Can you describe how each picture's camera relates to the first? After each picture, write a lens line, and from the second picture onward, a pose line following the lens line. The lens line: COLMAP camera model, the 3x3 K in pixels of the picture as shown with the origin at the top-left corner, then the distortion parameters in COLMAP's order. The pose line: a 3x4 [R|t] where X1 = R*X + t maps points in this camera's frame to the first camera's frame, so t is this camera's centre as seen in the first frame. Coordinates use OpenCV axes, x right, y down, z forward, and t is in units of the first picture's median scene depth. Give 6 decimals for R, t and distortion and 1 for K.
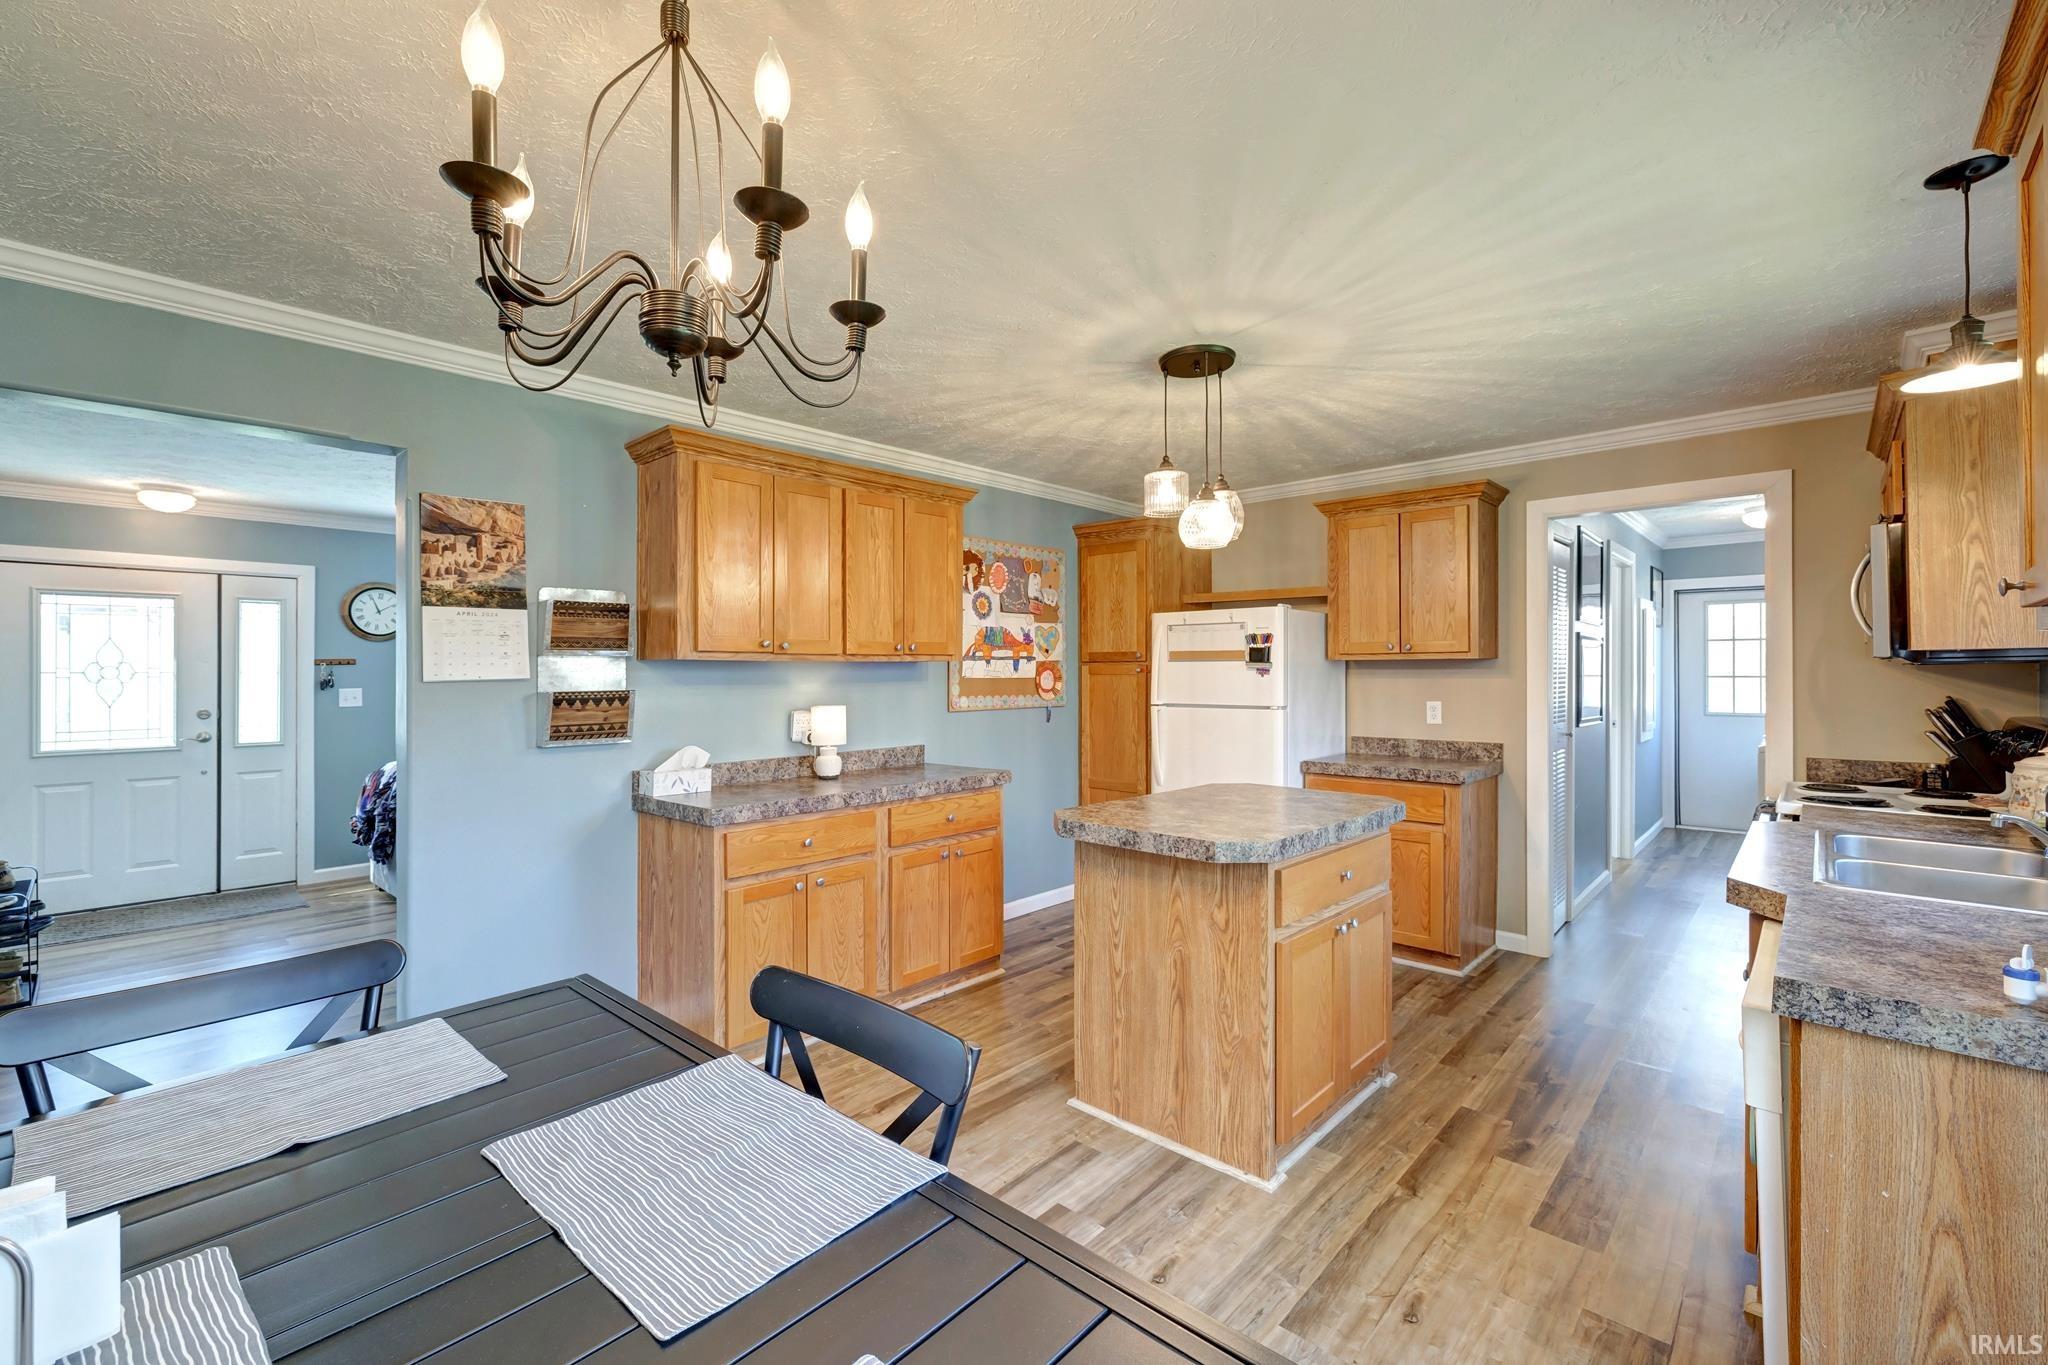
lens RADIAL K [[869.2, 0, 1028.3], [0, 869.2, 671.1], [0, 0, 1]] dist [0.004427, 0.001308]
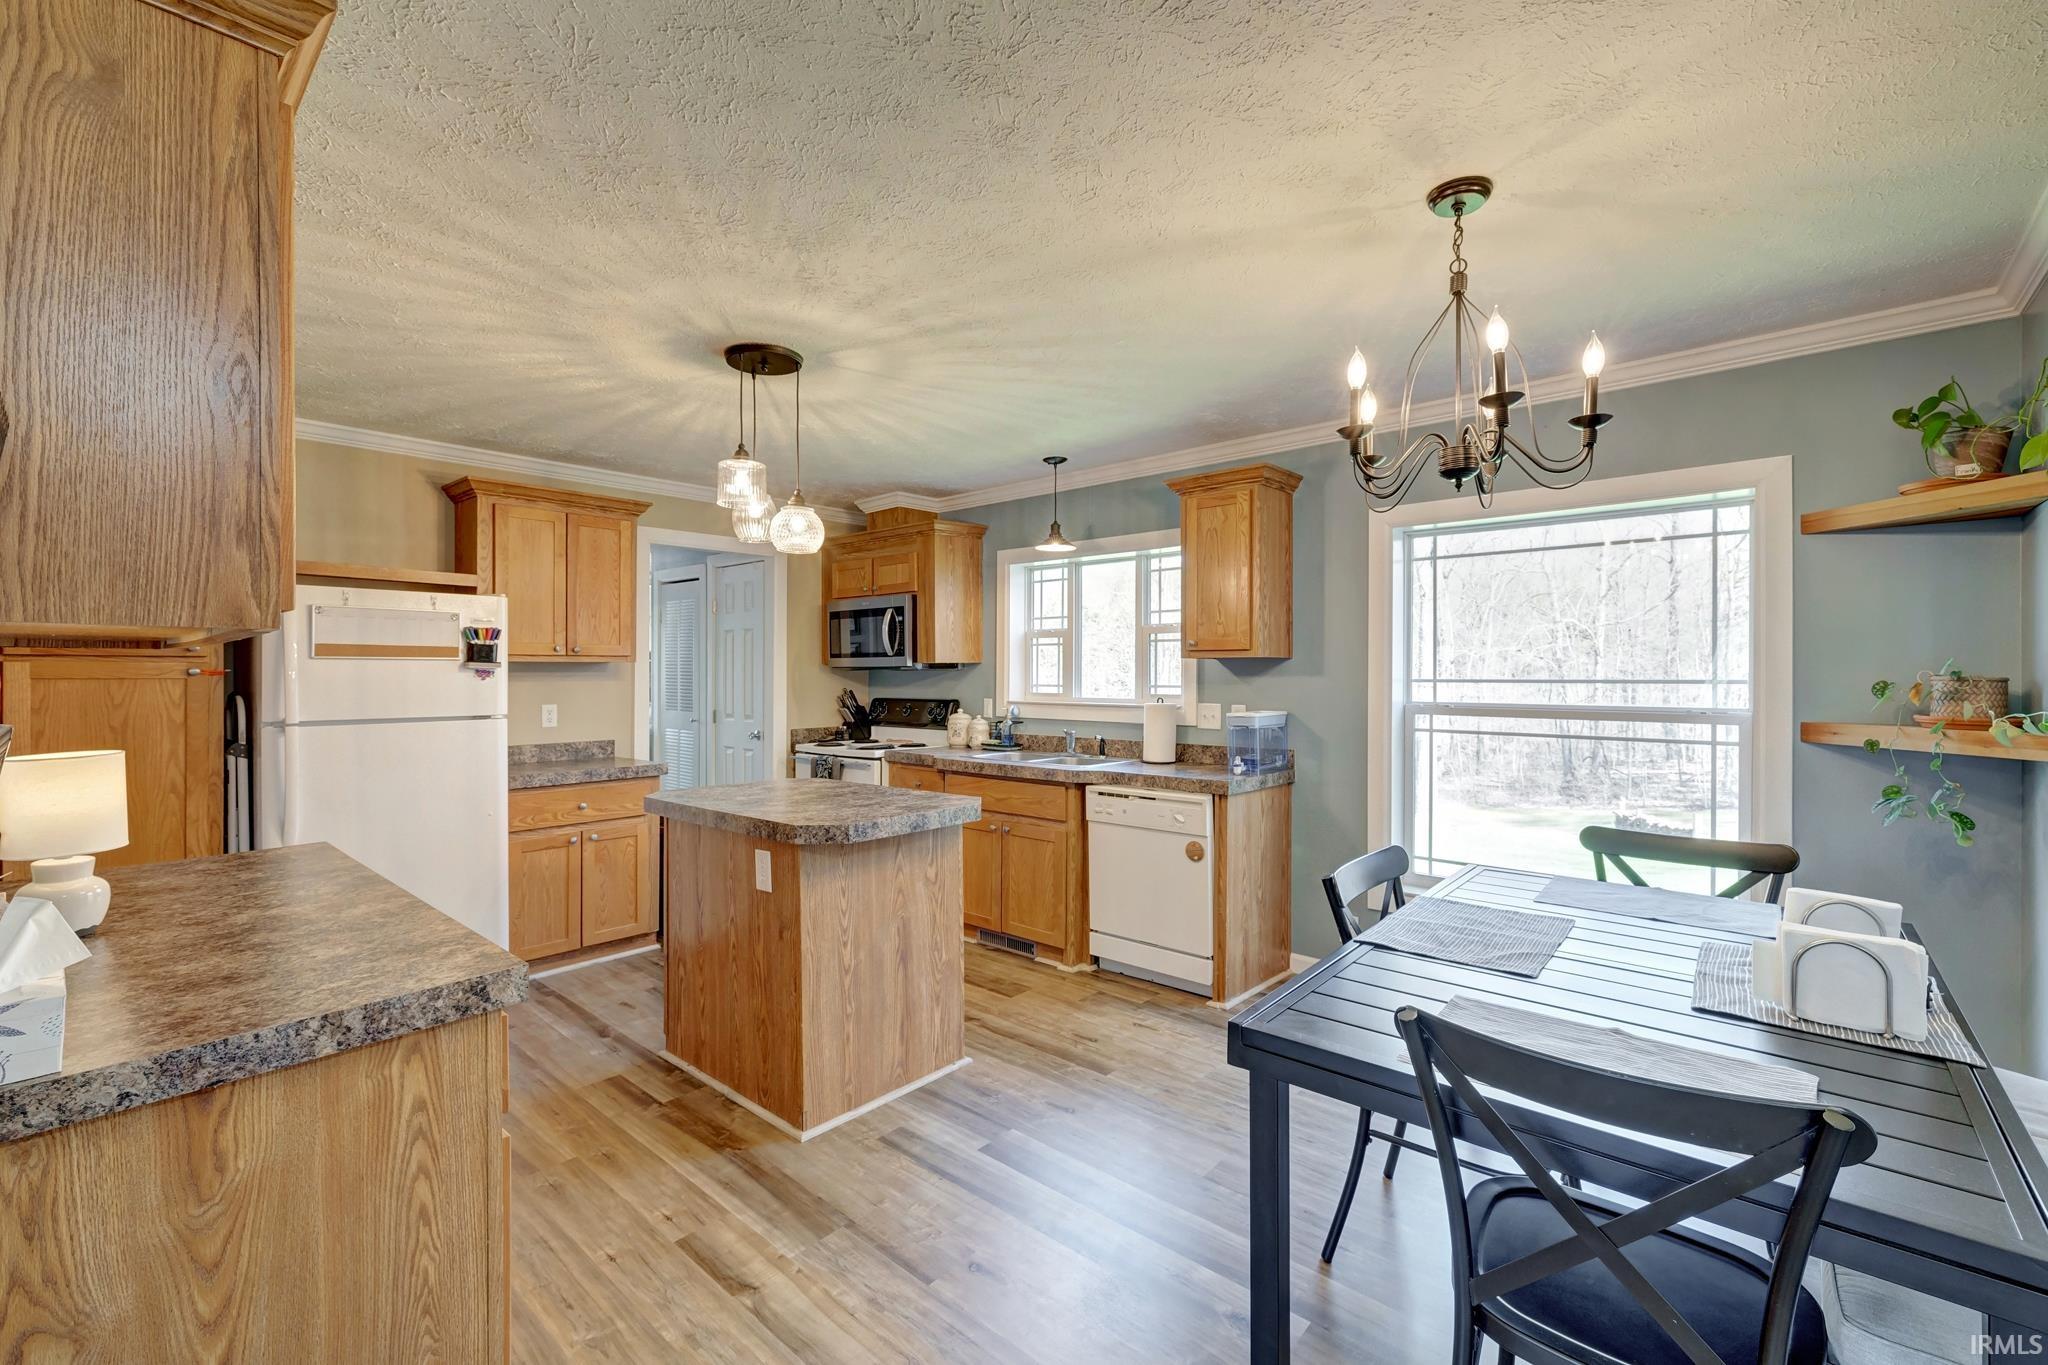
lens RADIAL K [[869.2, 0, 1019.3], [0, 869.2, 676.4], [0, 0, 1]] dist [0.004427, 0.001308]
pose [[-0.016742, 0.000992, 0.999859, -0.815338], [0.002178, 0.999997, -0.000955, 0.007325], [-0.999857, 0.002162, -0.016744, 0.731528]]
